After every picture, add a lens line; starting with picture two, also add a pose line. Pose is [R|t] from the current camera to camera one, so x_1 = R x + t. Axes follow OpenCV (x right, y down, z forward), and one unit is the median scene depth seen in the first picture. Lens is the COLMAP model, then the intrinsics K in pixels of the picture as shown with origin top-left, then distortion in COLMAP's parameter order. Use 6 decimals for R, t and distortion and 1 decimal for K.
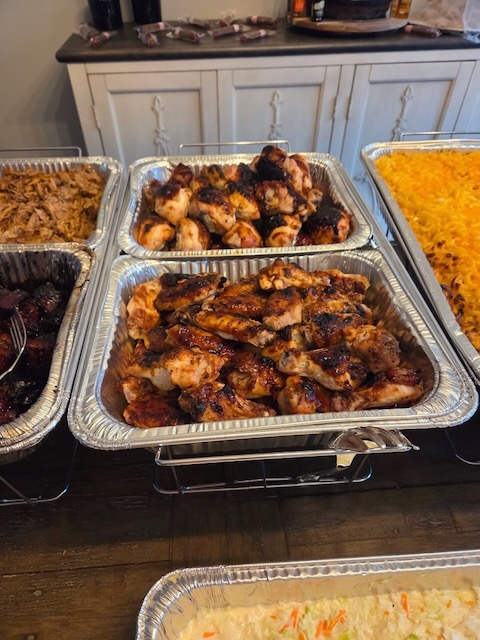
lens RADIAL K [[460.6, 0, 234.2], [0, 460.6, 322.9], [0, 0, 1]] dist [0.039772, -0.023627]
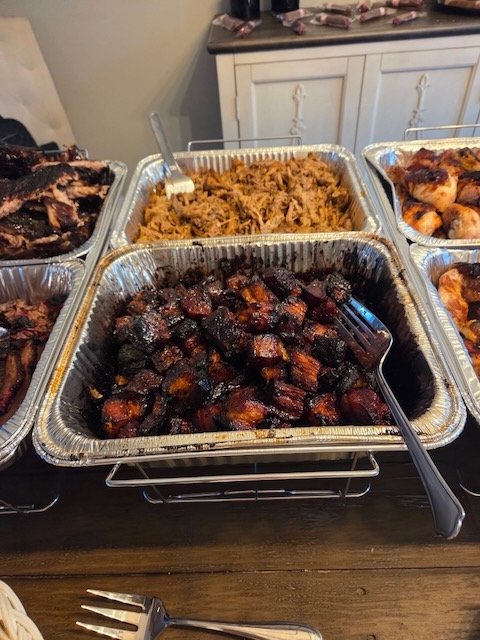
lens RADIAL K [[460.6, 0, 241.1], [0, 460.6, 318.8], [0, 0, 1]] dist [0.039772, -0.023627]
pose [[0.996962, 0.006982, -0.077582, -0.219194], [-0.006463, 0.999955, 0.006934, 0.002022], [0.077627, -0.006412, 0.996962, 0.005935]]
